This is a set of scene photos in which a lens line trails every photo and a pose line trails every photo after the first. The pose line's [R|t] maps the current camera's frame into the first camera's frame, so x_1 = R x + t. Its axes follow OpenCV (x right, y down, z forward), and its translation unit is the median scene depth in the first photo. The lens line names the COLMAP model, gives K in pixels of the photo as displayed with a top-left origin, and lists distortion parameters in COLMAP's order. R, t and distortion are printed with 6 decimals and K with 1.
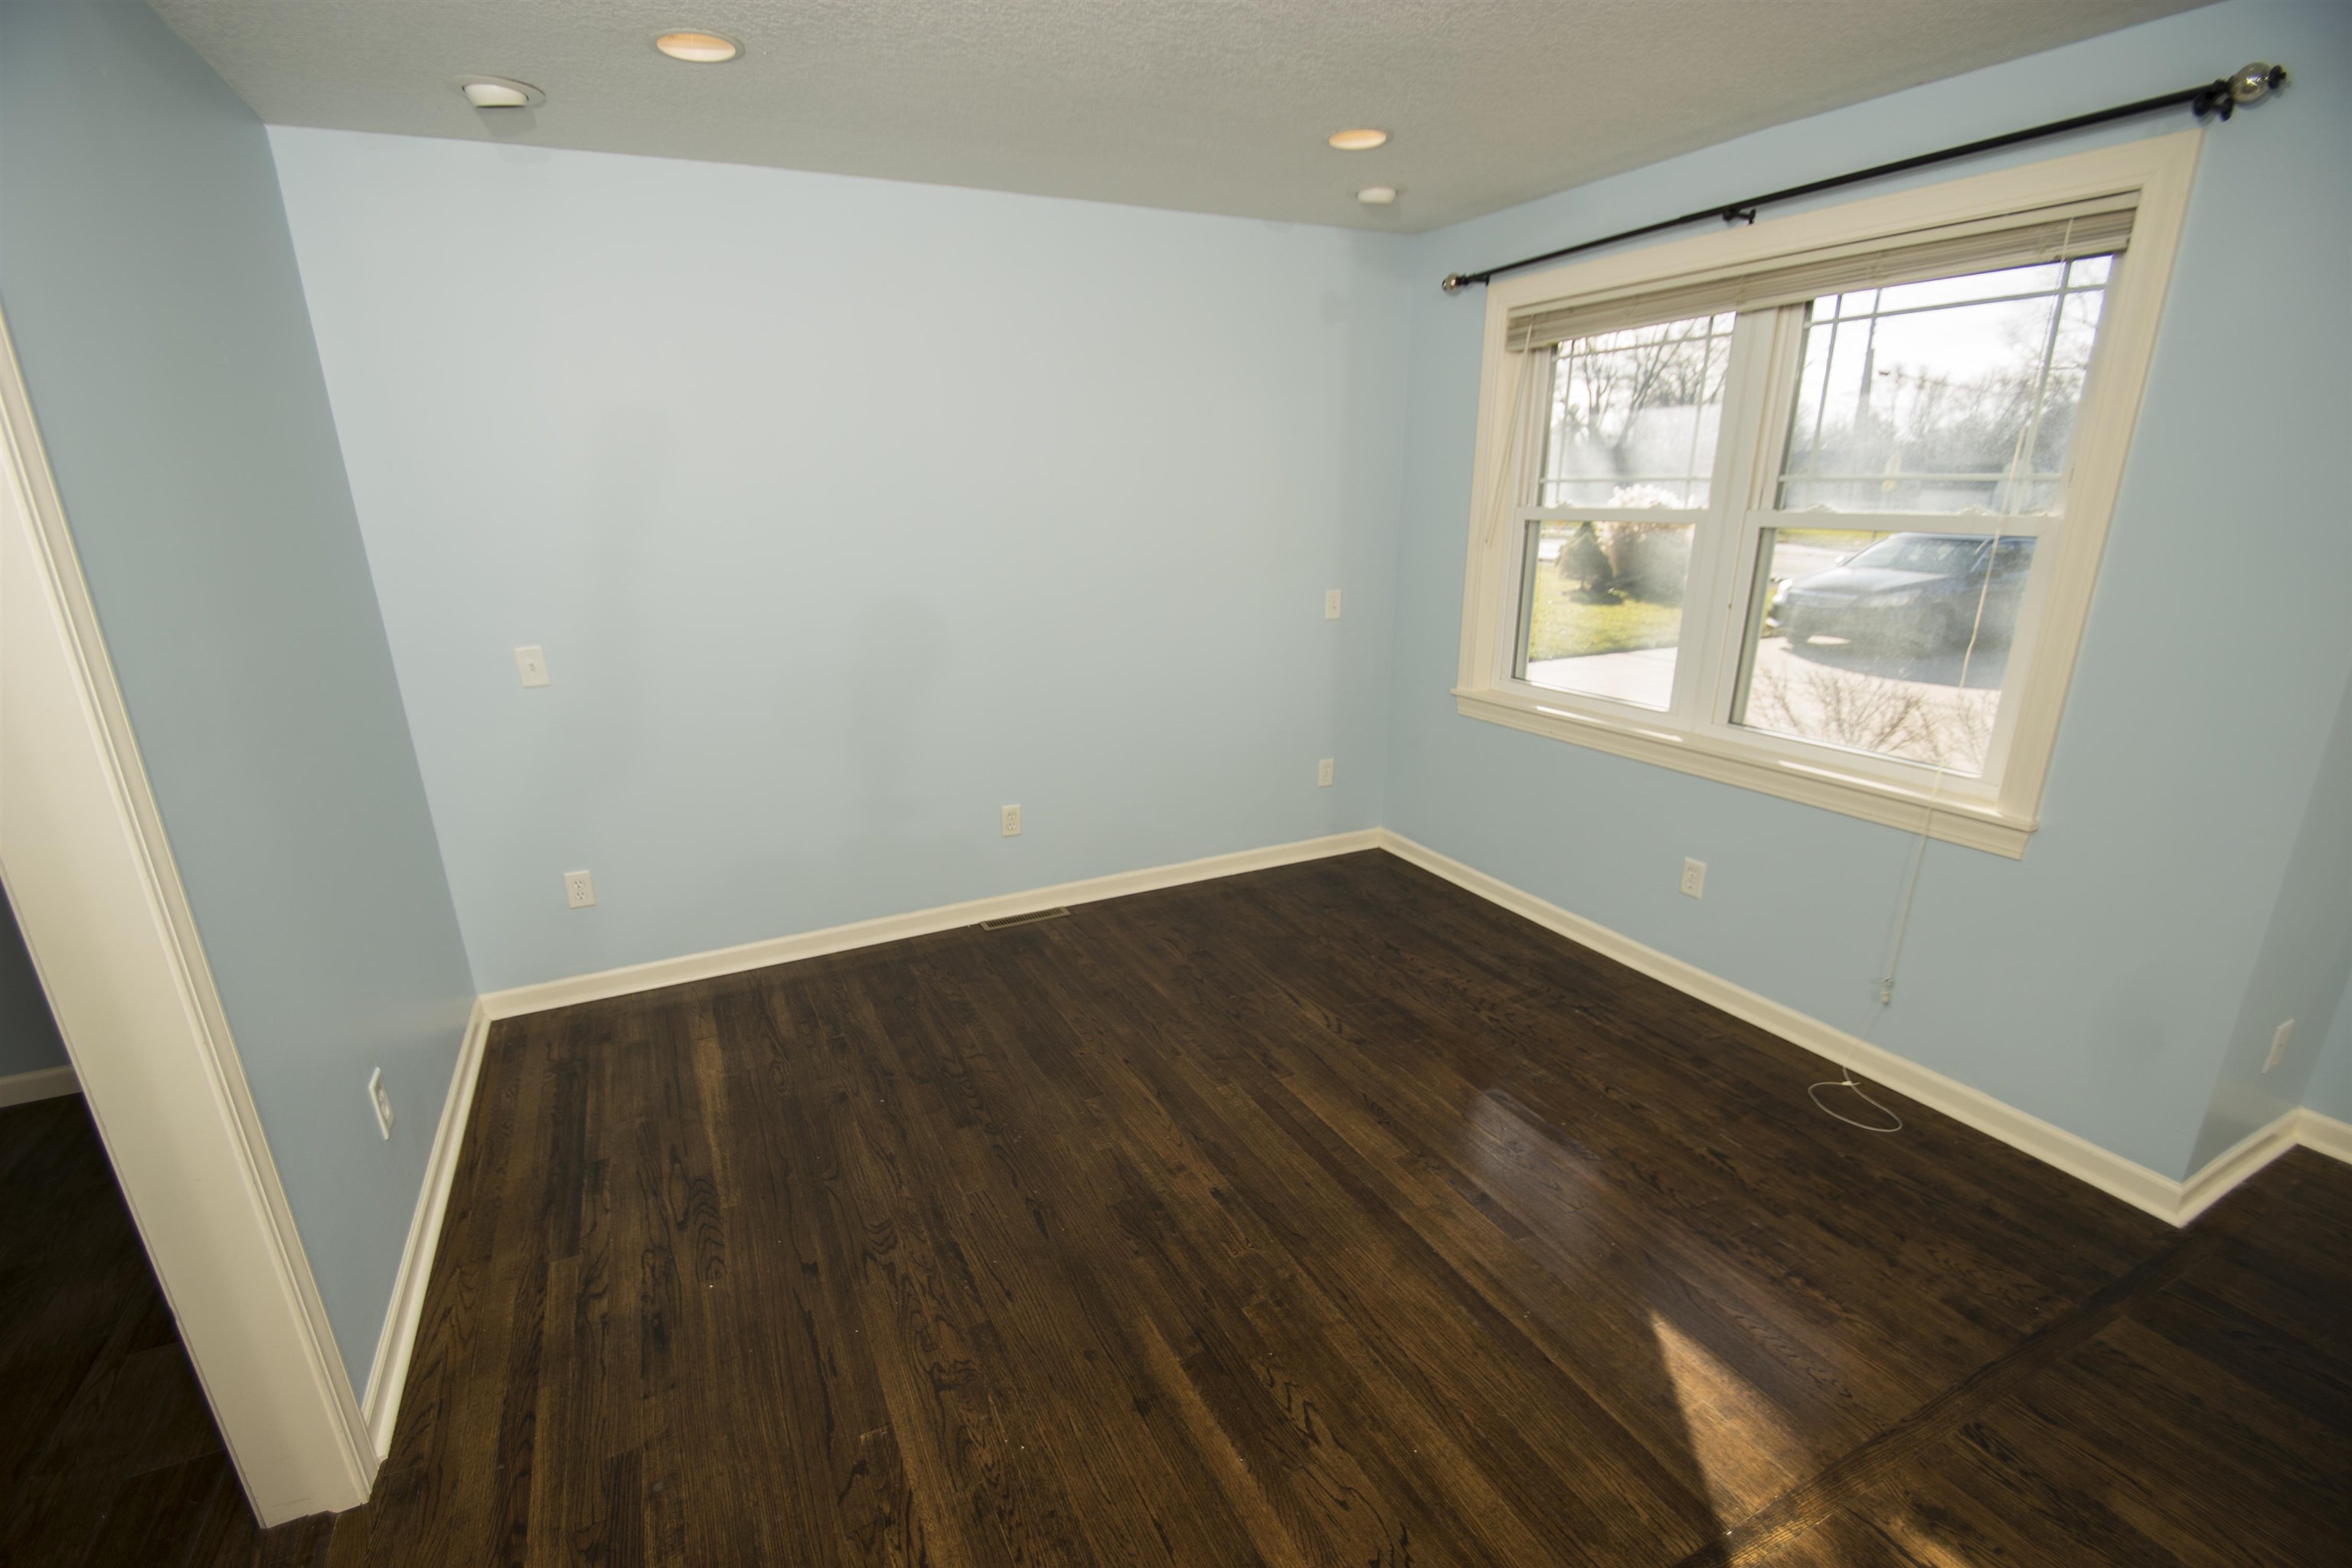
lens RADIAL K [[1038.4, 0, 1162.9], [0, 1038.4, 838.8], [0, 0, 1]] dist [0.013766, -0.018607]
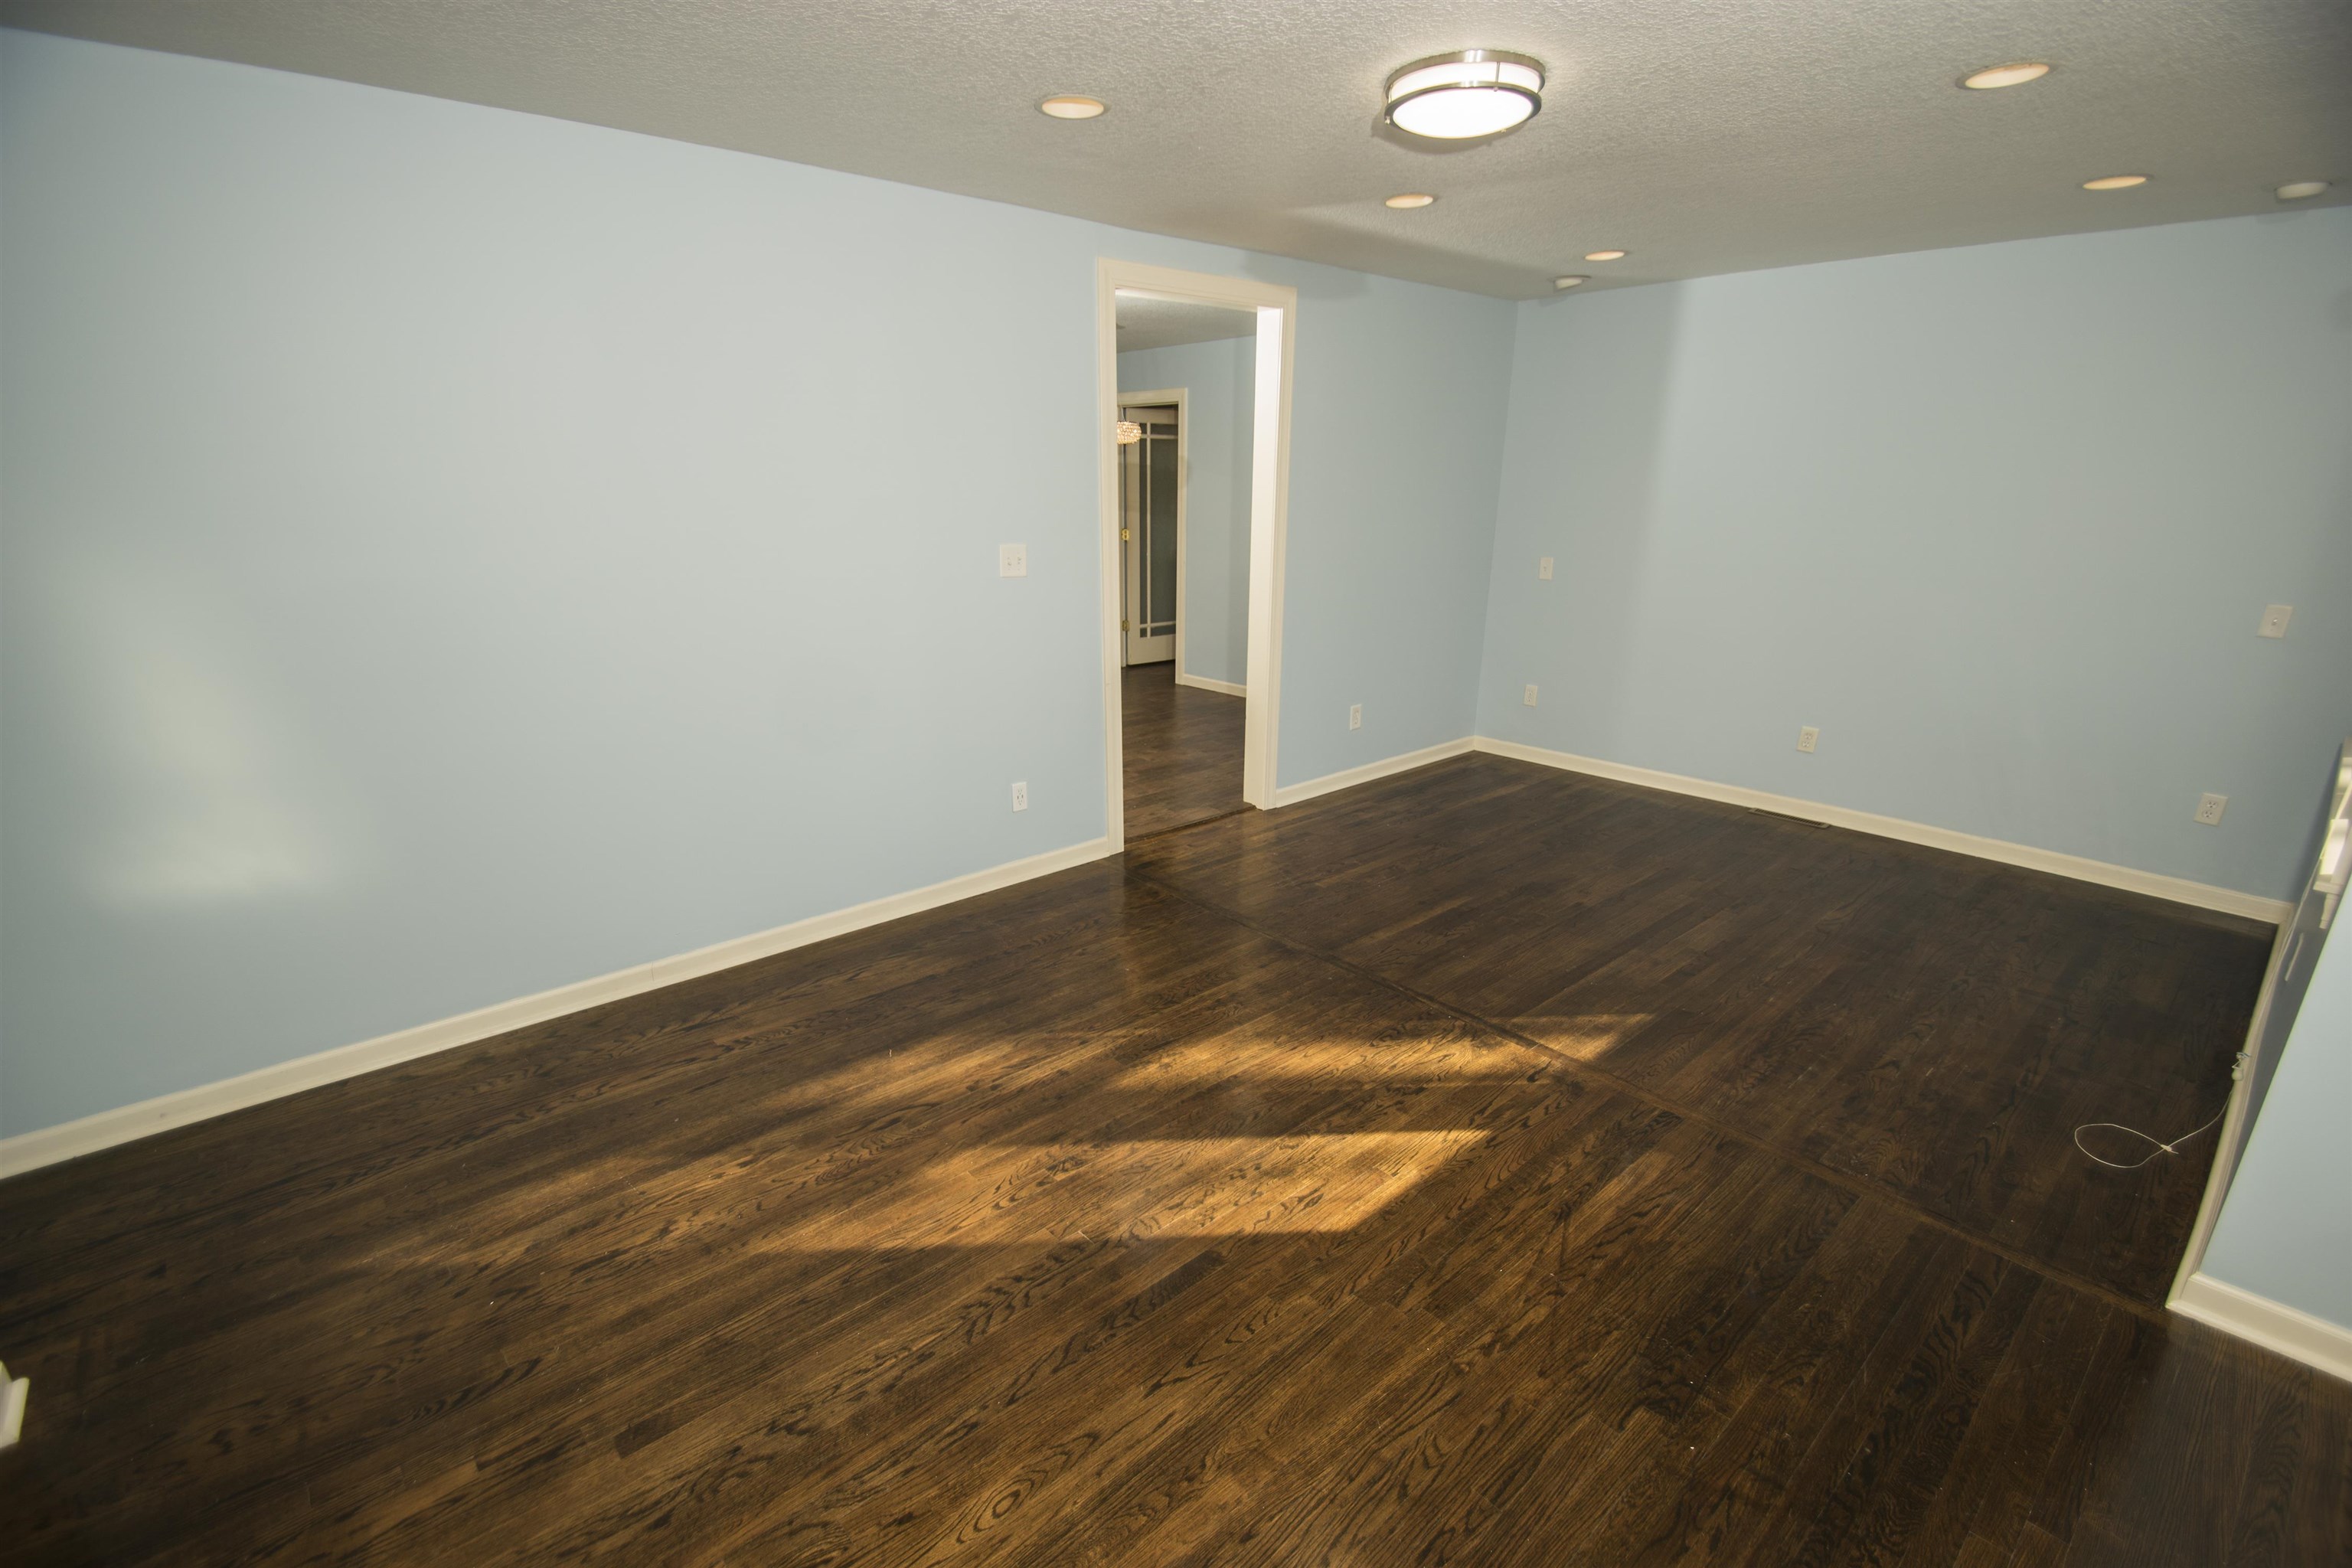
lens RADIAL K [[1038.3, 0, 1159.2], [0, 1038.3, 834.4], [0, 0, 1]] dist [0.021856, -0.023809]
pose [[0.261634, 0.330649, -0.906763, 1.240475], [-0.316617, 0.916902, 0.242990, 0.044060], [0.911757, 0.223522, 0.344582, -0.197314]]
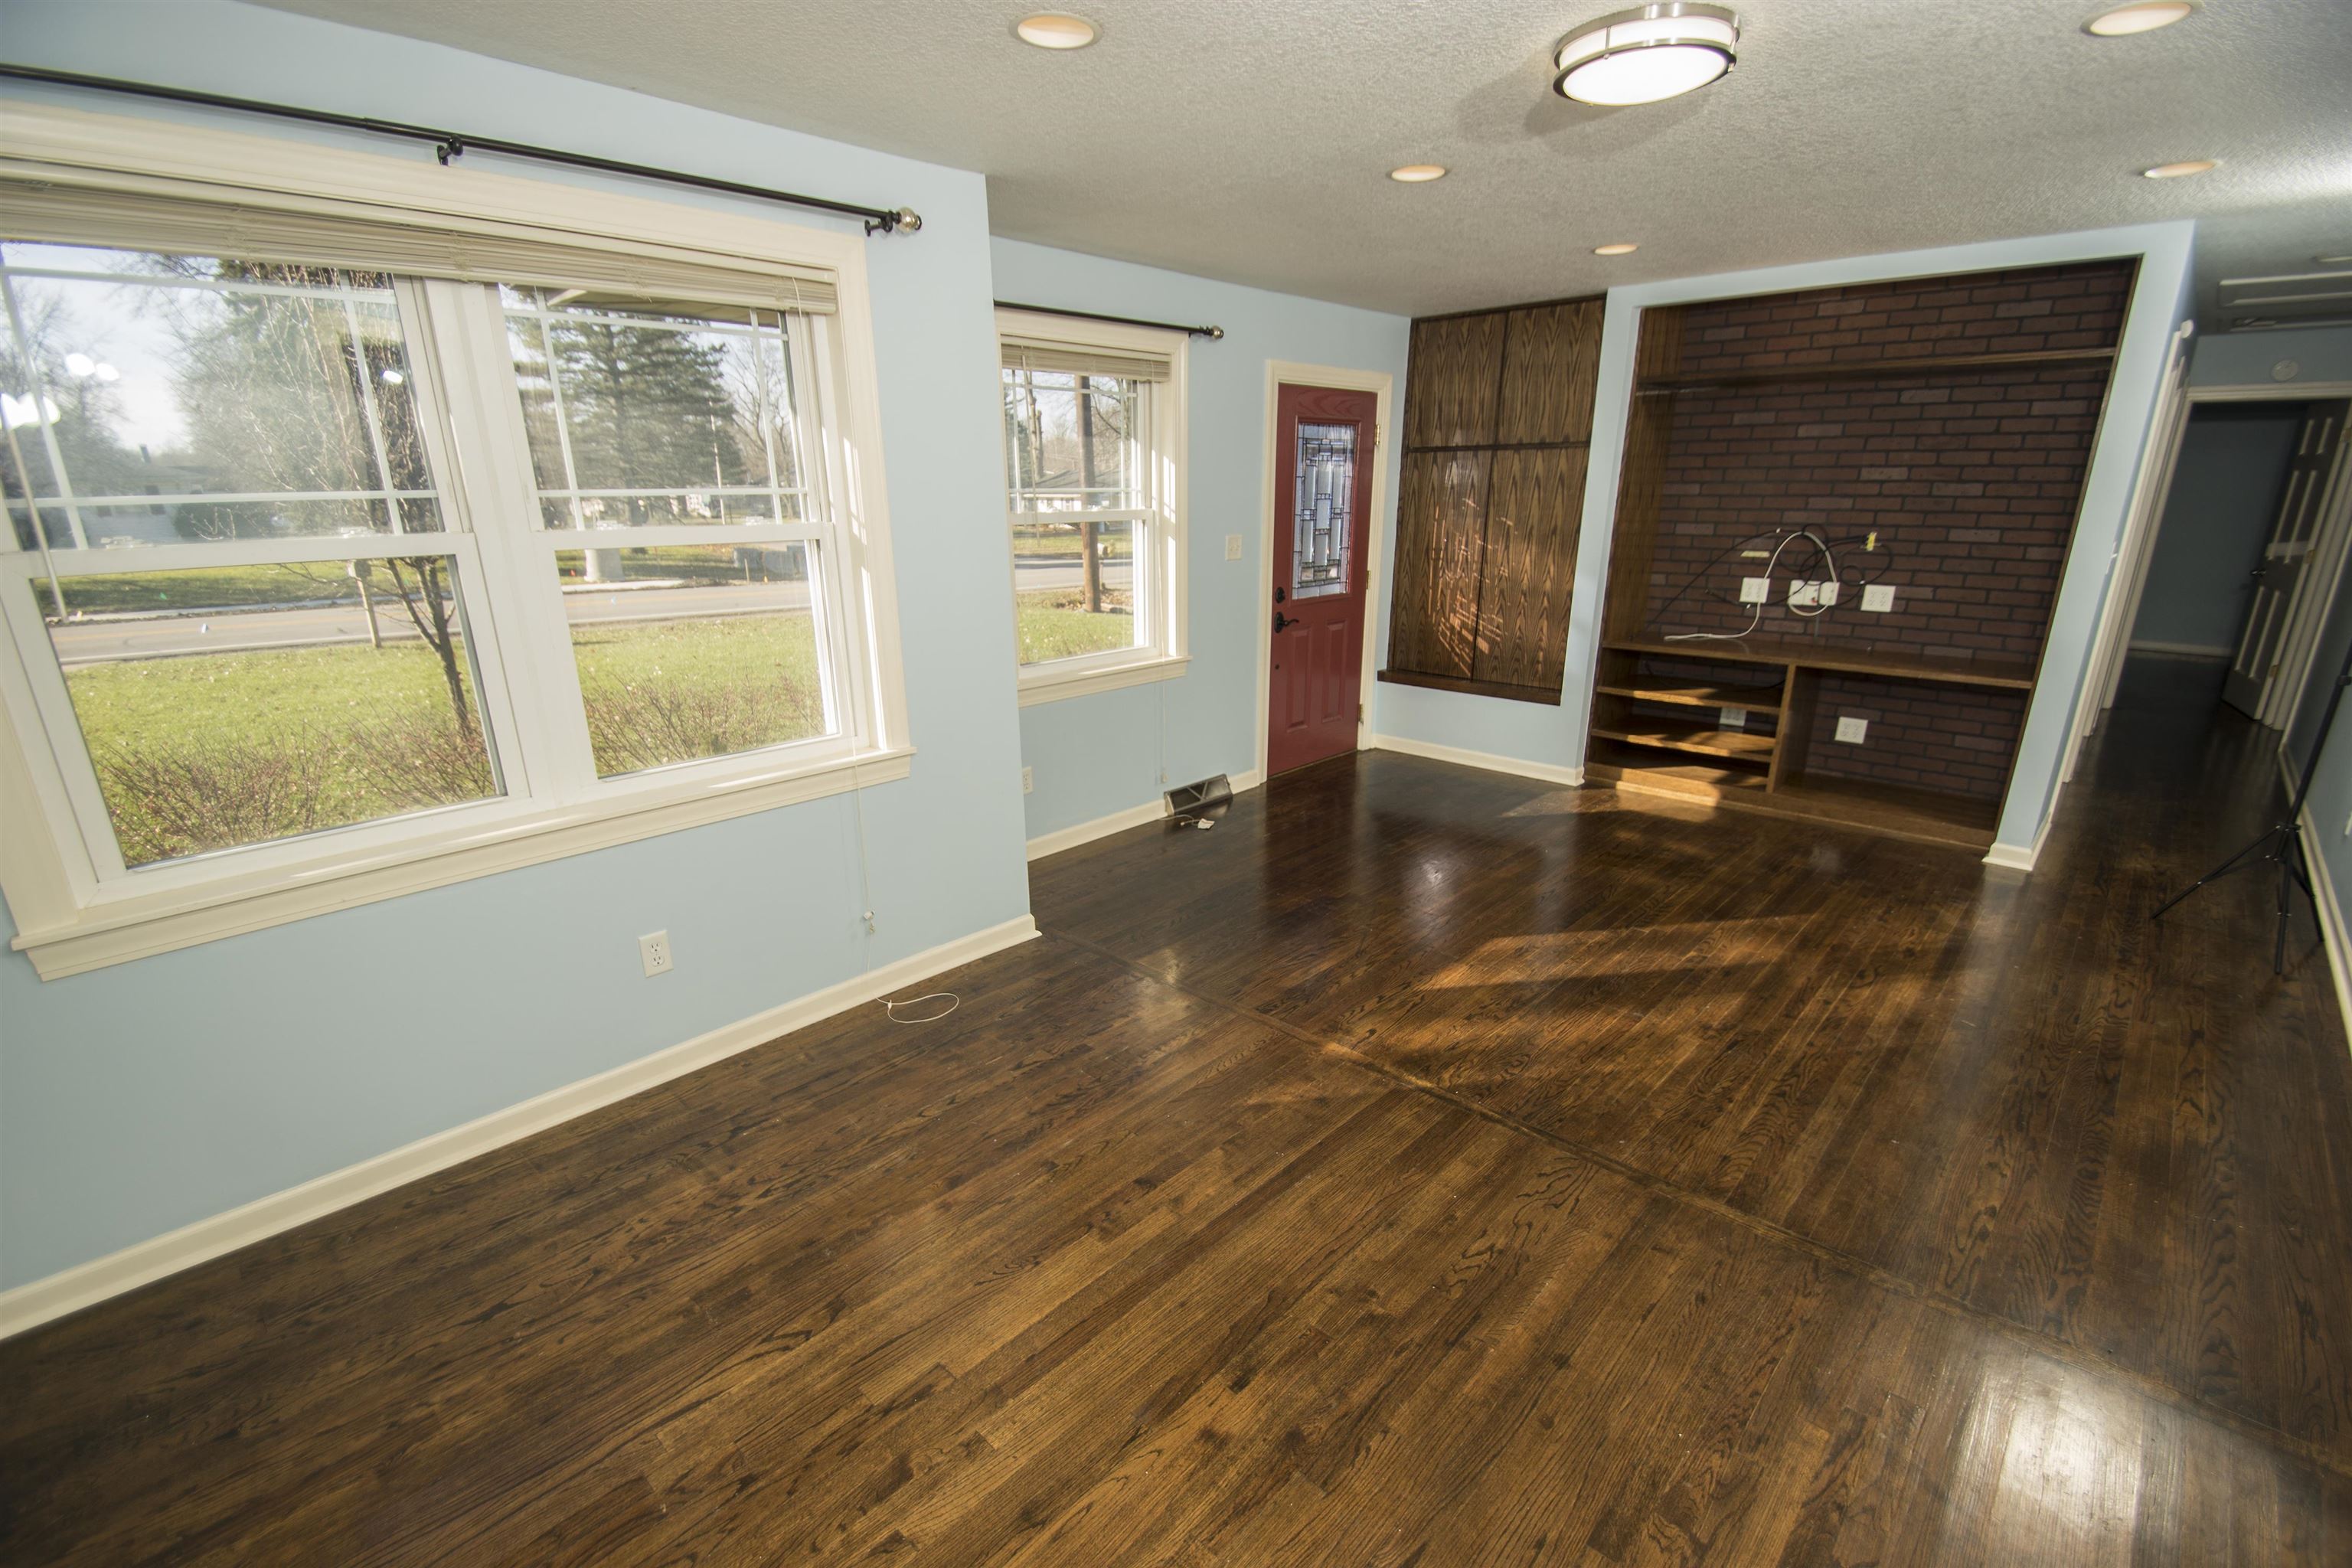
lens RADIAL K [[1038.3, 0, 1159.2], [0, 1038.3, 834.4], [0, 0, 1]] dist [0.021856, -0.023809]
pose [[-0.344816, -0.285068, 0.894337, -0.472294], [0.315193, 0.862287, 0.396377, -0.321653], [-0.884169, 0.418566, -0.207479, 0.956076]]
